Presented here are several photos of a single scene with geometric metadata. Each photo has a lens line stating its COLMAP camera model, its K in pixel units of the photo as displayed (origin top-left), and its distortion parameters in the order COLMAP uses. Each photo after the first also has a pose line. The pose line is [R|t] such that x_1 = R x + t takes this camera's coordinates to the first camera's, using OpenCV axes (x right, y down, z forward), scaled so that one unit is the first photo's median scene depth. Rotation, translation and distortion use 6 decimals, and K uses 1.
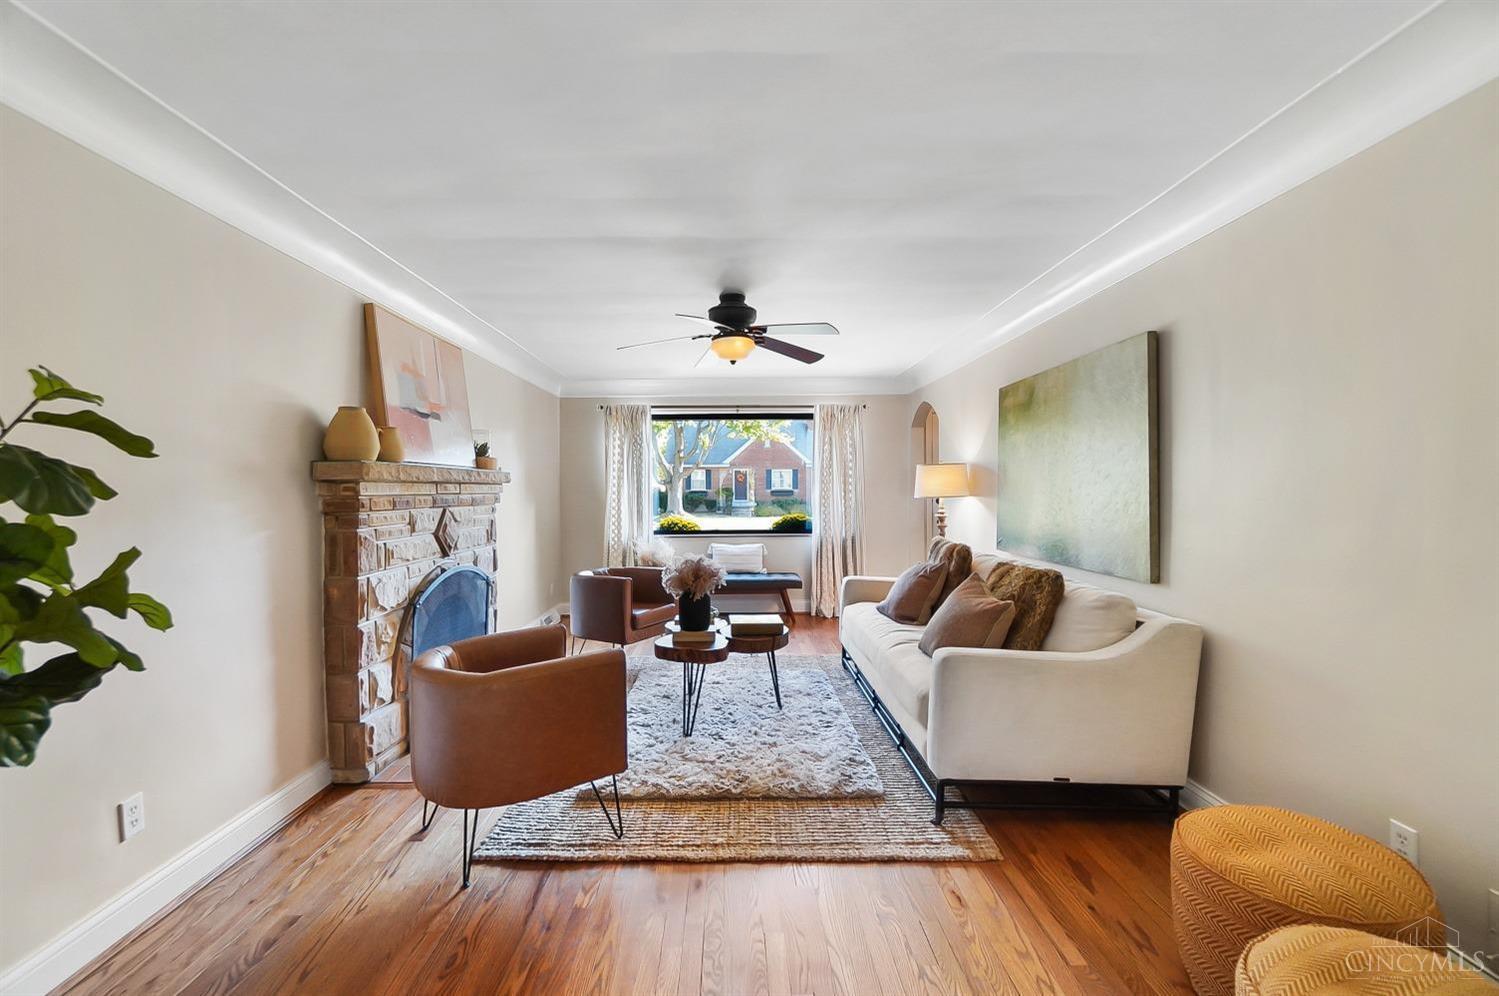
lens RADIAL K [[658.0, 0, 743.9], [0, 658.0, 493.9], [0, 0, 1]] dist [-0.002660, -0.001080]
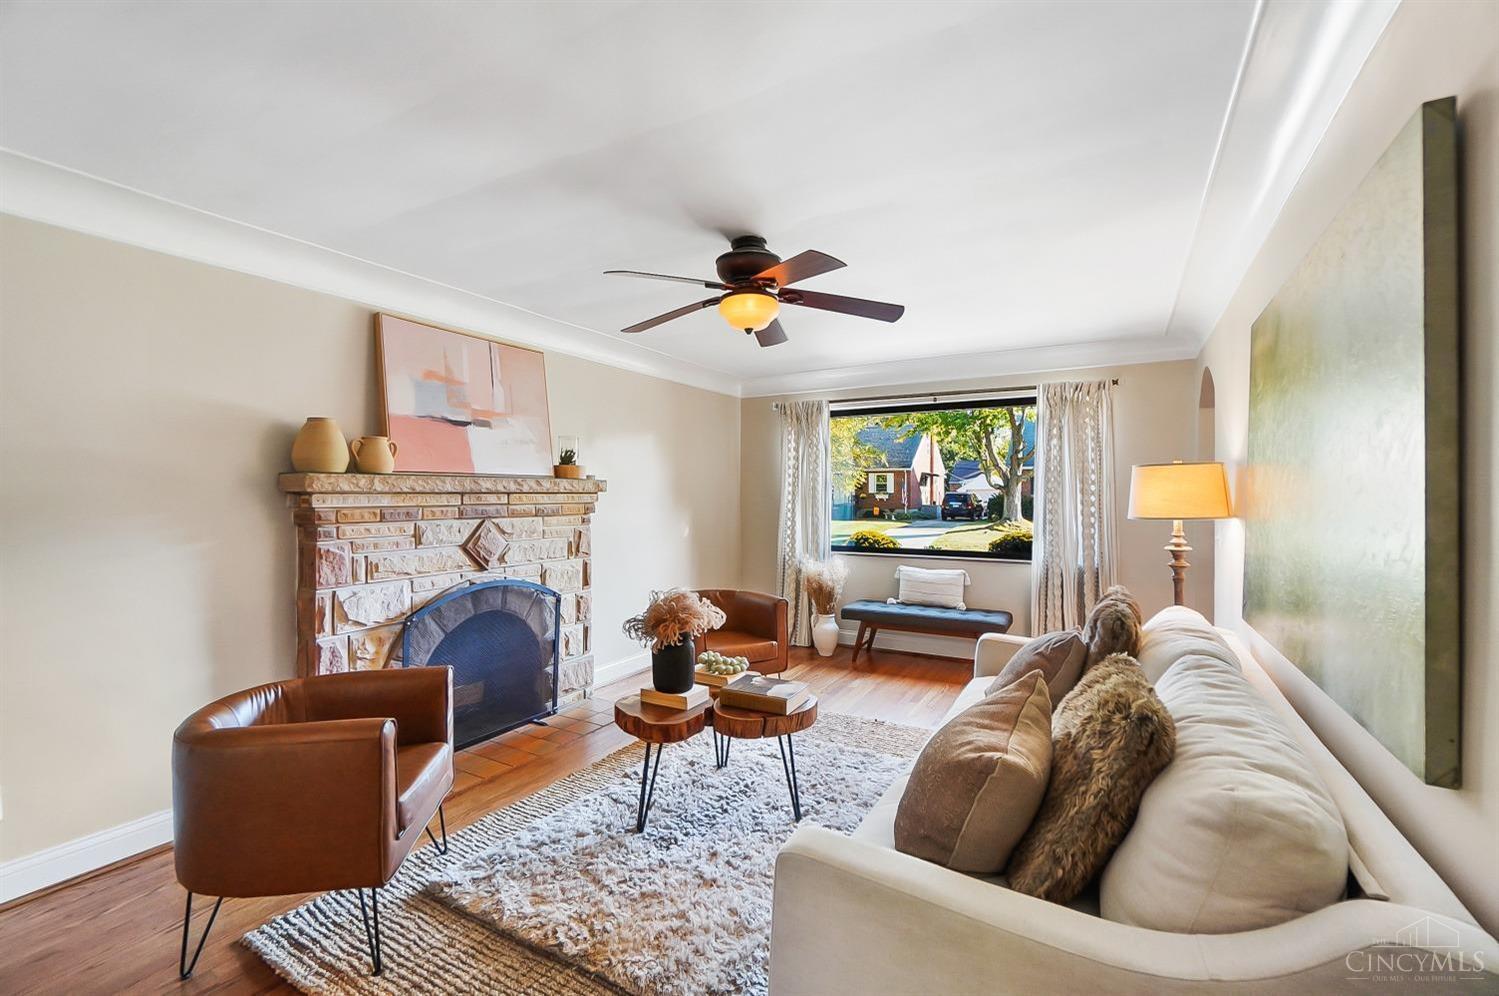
lens RADIAL K [[658.0, 0, 746.0], [0, 658.0, 497.2], [0, 0, 1]] dist [-0.002660, -0.001080]
pose [[0.862850, 0.009172, -0.505377, 0.357964], [-0.009138, 0.999955, 0.002547, -0.016747], [0.505377, 0.002420, 0.862895, 0.369418]]
